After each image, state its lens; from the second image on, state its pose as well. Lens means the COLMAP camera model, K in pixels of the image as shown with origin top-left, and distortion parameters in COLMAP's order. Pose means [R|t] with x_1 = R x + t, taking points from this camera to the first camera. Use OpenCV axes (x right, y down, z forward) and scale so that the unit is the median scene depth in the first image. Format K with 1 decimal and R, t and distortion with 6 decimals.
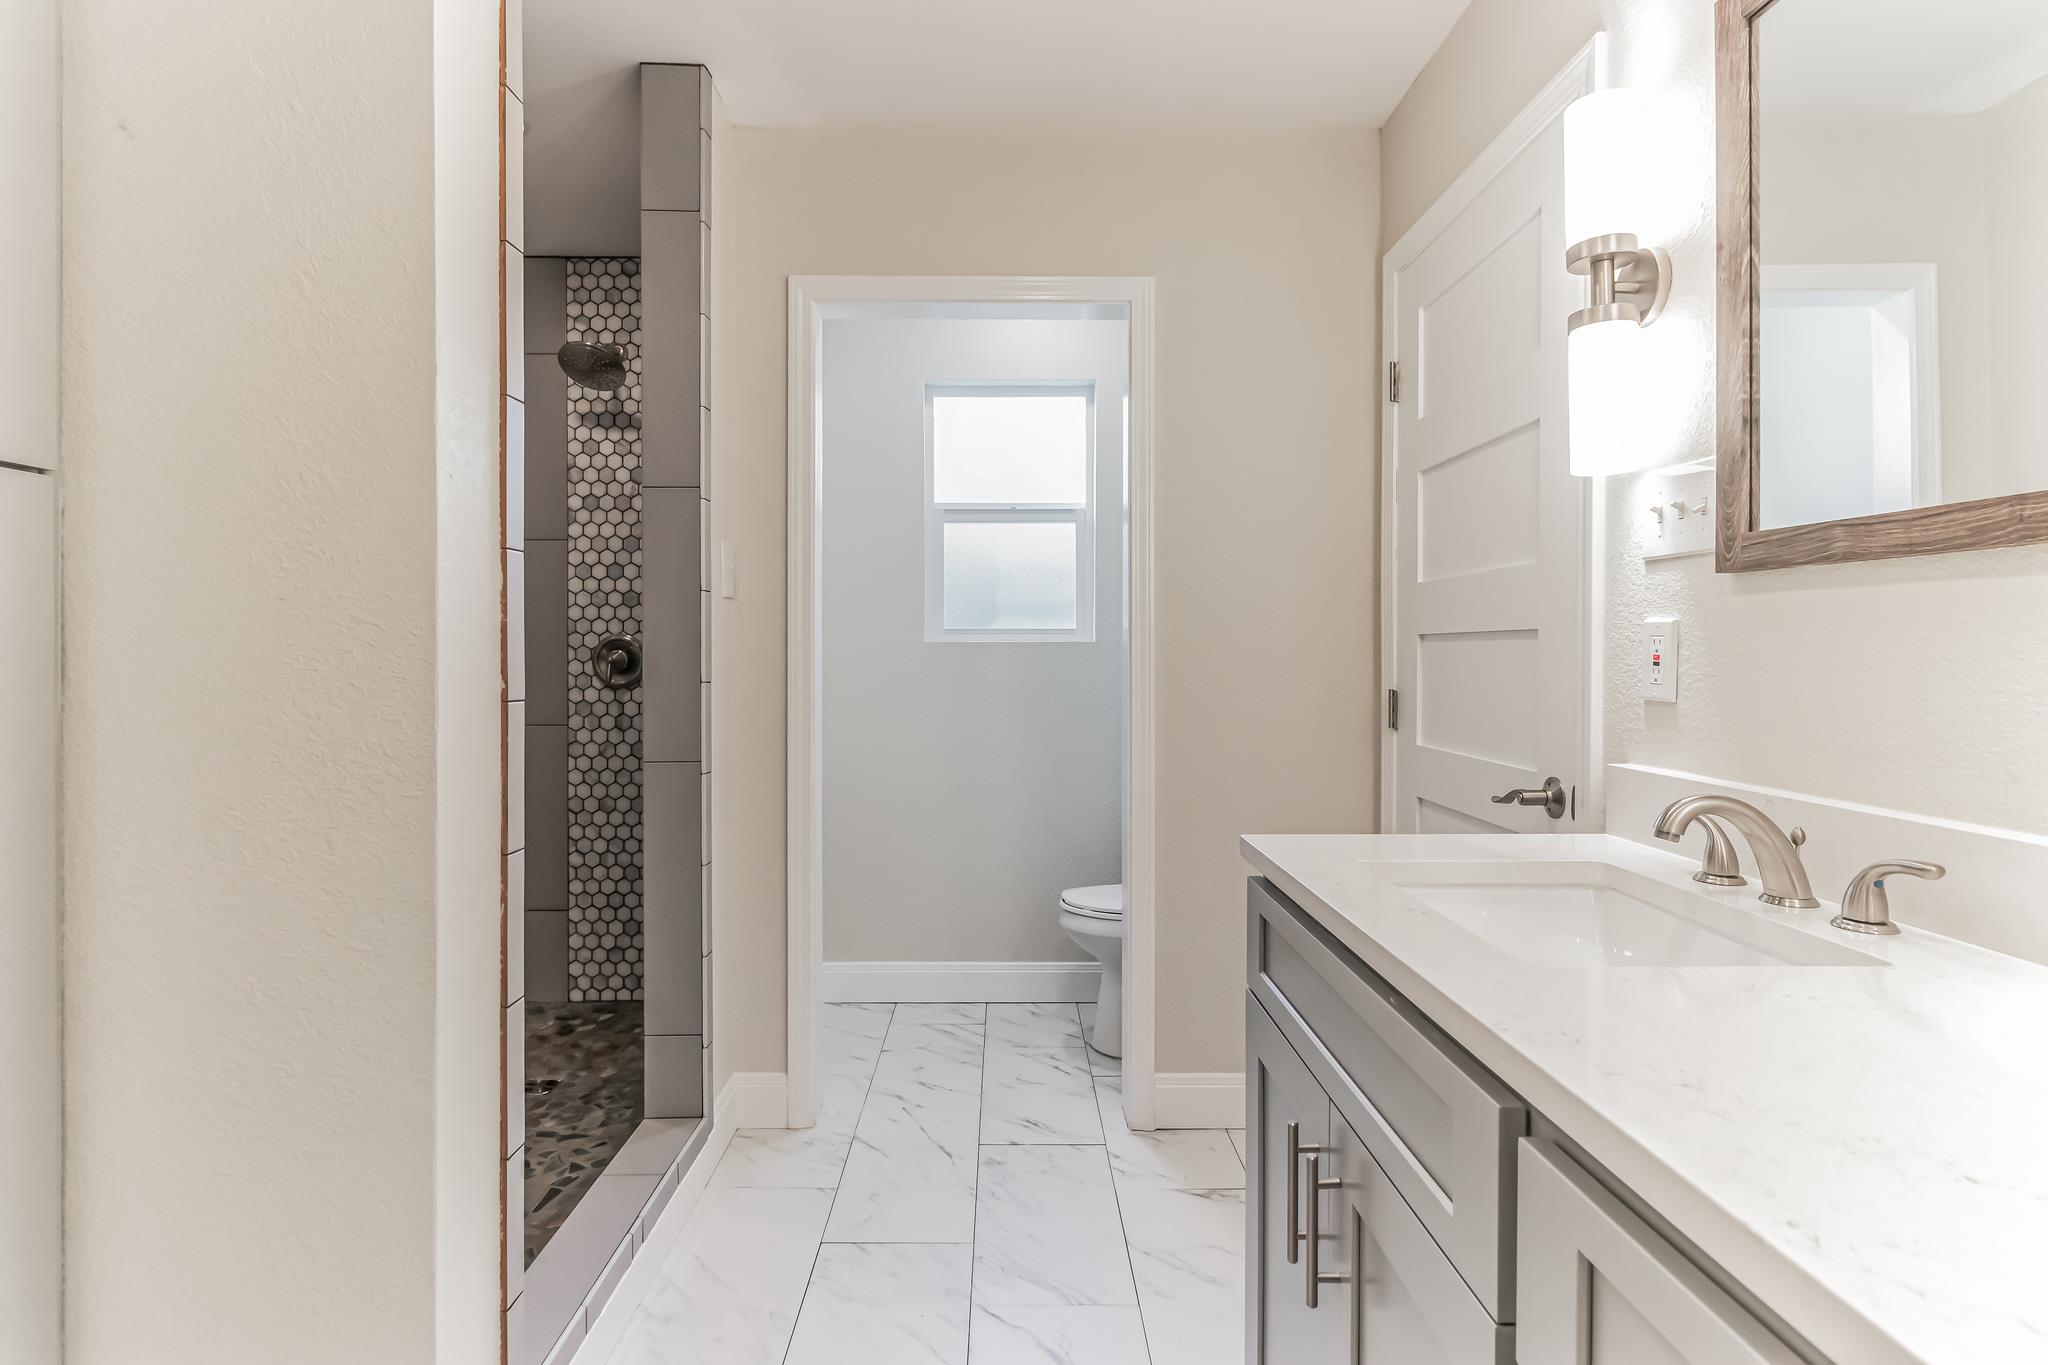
lens RADIAL K [[1032.2, 0, 1022.1], [0, 1032.2, 663.3], [0, 0, 1]] dist [-0.004689, -0.000199]
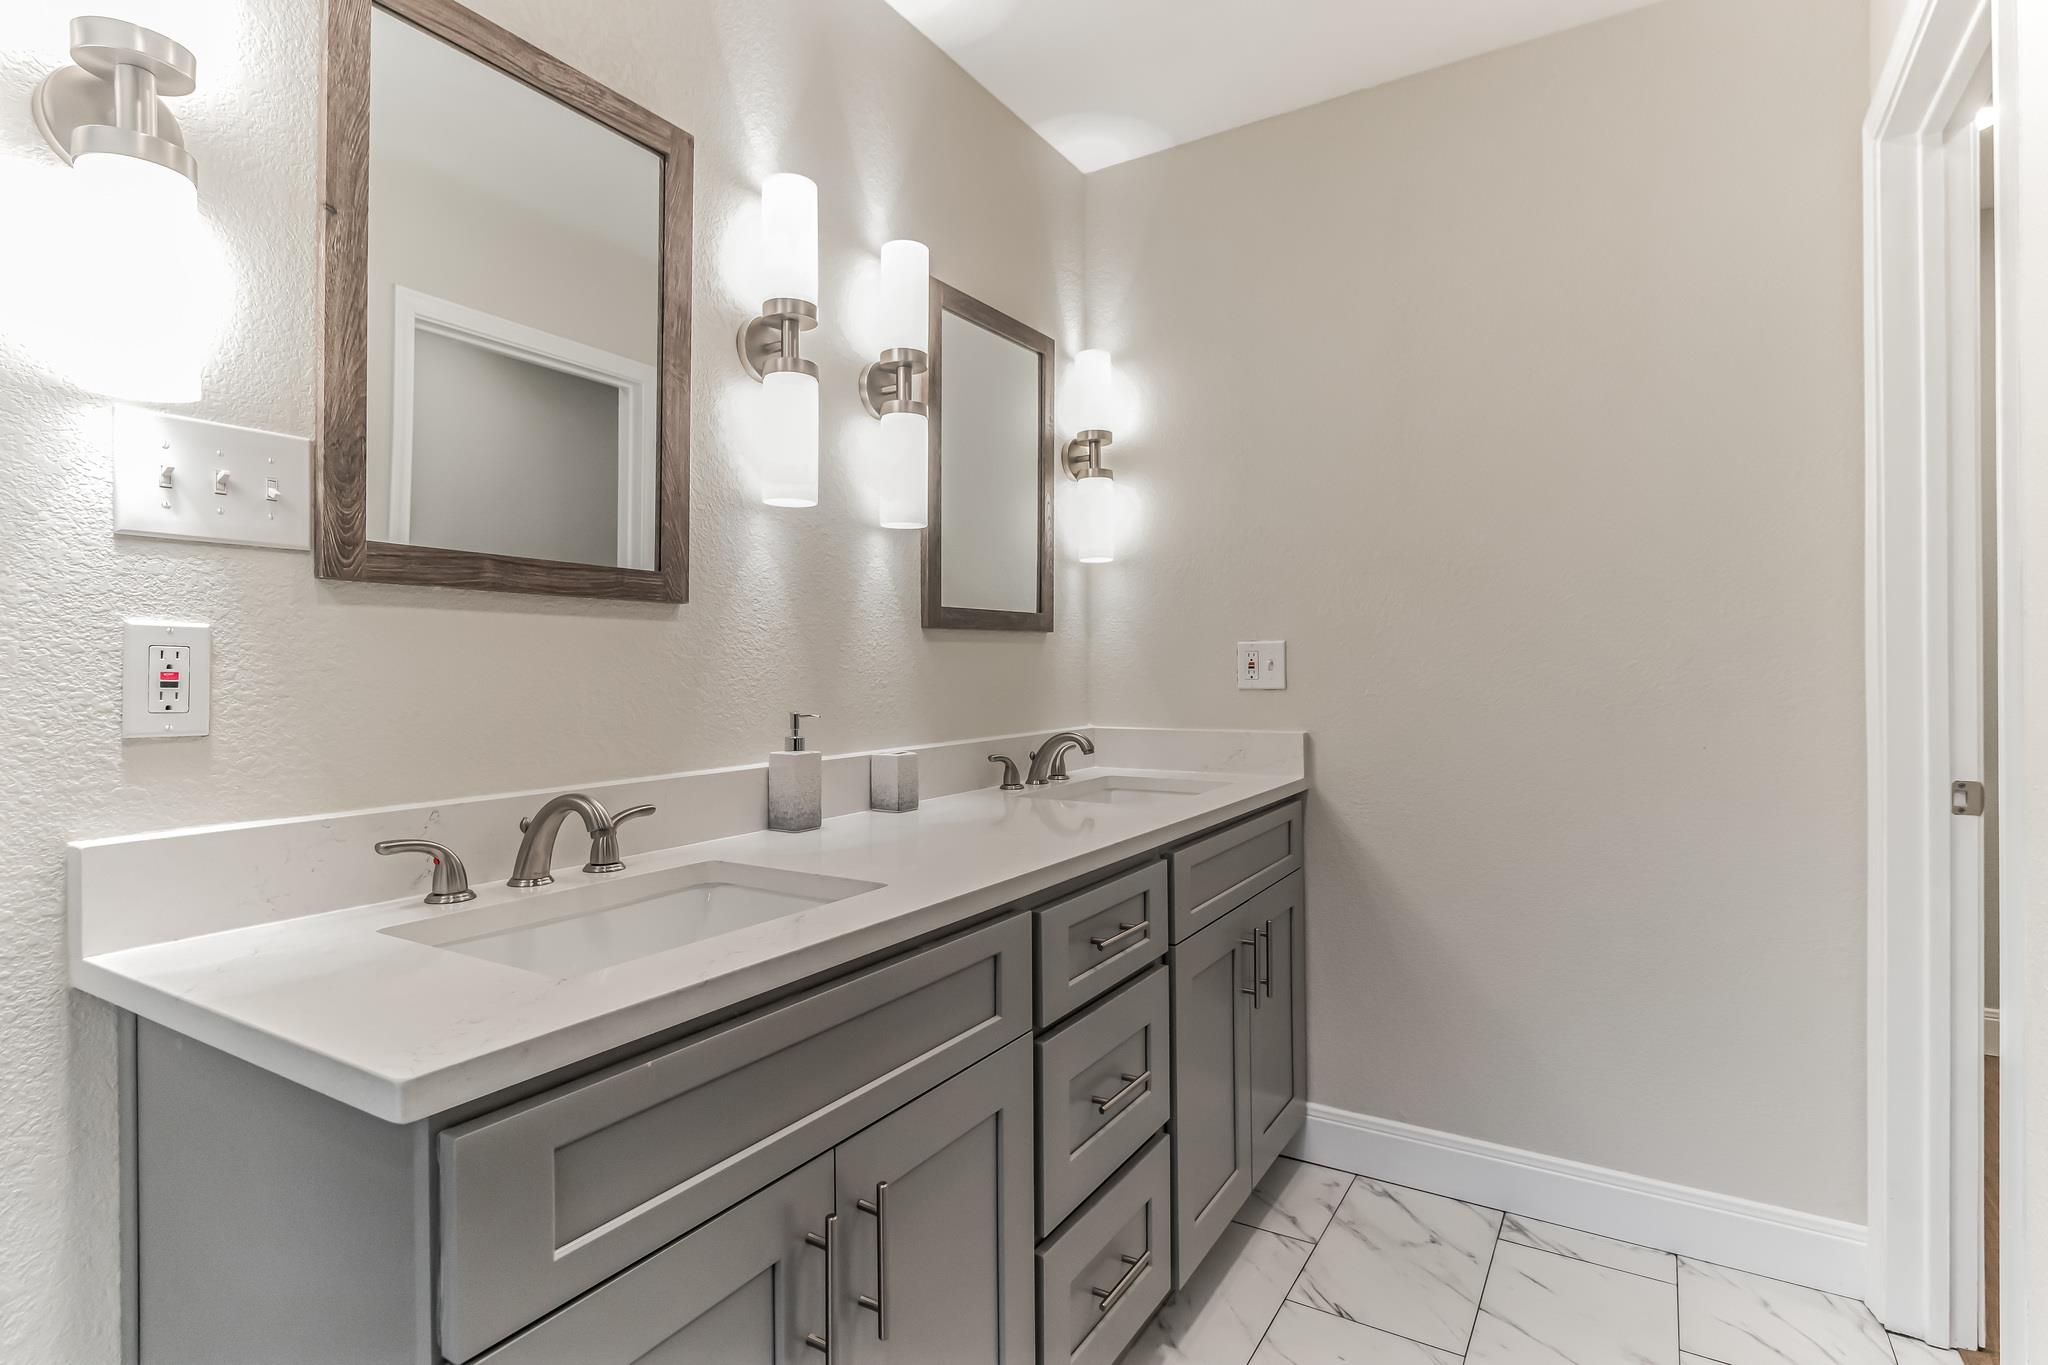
lens RADIAL K [[1032.2, 0, 1022.8], [0, 1032.2, 672.4], [0, 0, 1]] dist [-0.004689, -0.000199]
pose [[-0.843574, 0.003323, 0.537002, -0.274498], [0.012964, 0.999815, 0.014179, -0.010826], [-0.536856, 0.018923, -0.843462, 1.319098]]
